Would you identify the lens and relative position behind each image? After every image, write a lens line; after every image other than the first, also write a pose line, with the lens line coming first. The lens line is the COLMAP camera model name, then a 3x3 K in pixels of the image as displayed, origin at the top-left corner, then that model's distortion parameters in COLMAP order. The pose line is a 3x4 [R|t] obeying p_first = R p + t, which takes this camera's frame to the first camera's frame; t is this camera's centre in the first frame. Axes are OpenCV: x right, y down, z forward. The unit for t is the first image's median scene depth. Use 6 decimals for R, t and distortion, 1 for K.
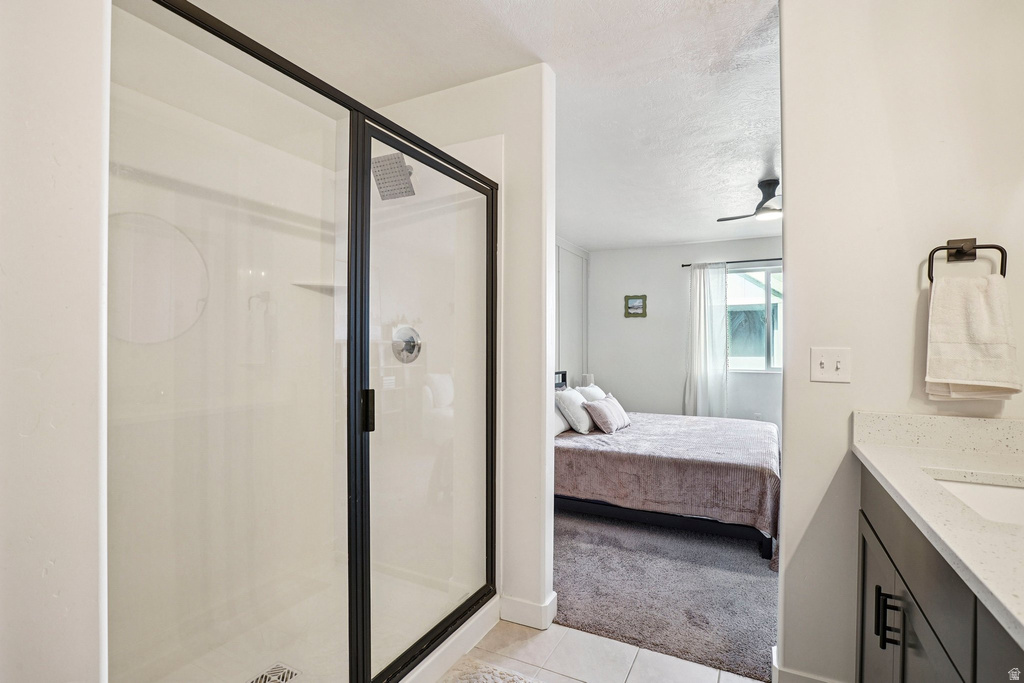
lens RADIAL K [[481.4, 0, 514.4], [0, 481.4, 346.7], [0, 0, 1]] dist [-0.003766, -0.000083]
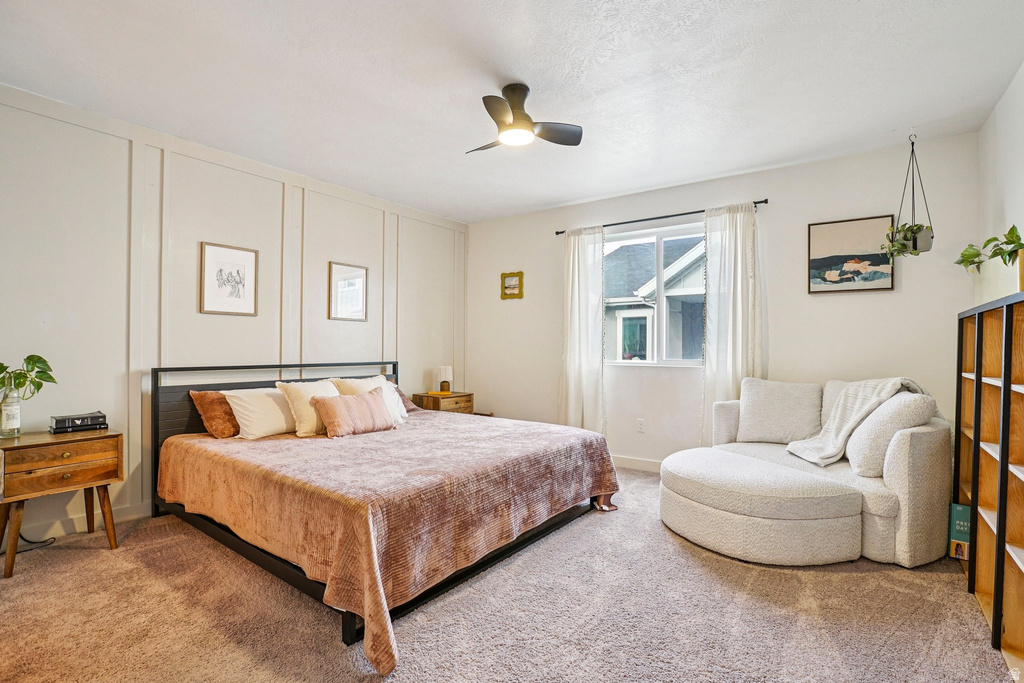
lens RADIAL K [[481.4, 0, 510.5], [0, 481.4, 340.7], [0, 0, 1]] dist [-0.003766, -0.000083]
pose [[0.981033, 0.010488, -0.193555, 0.432707], [-0.012939, 0.999851, -0.011402, 0.020585], [0.193406, 0.013690, 0.981023, 0.204994]]
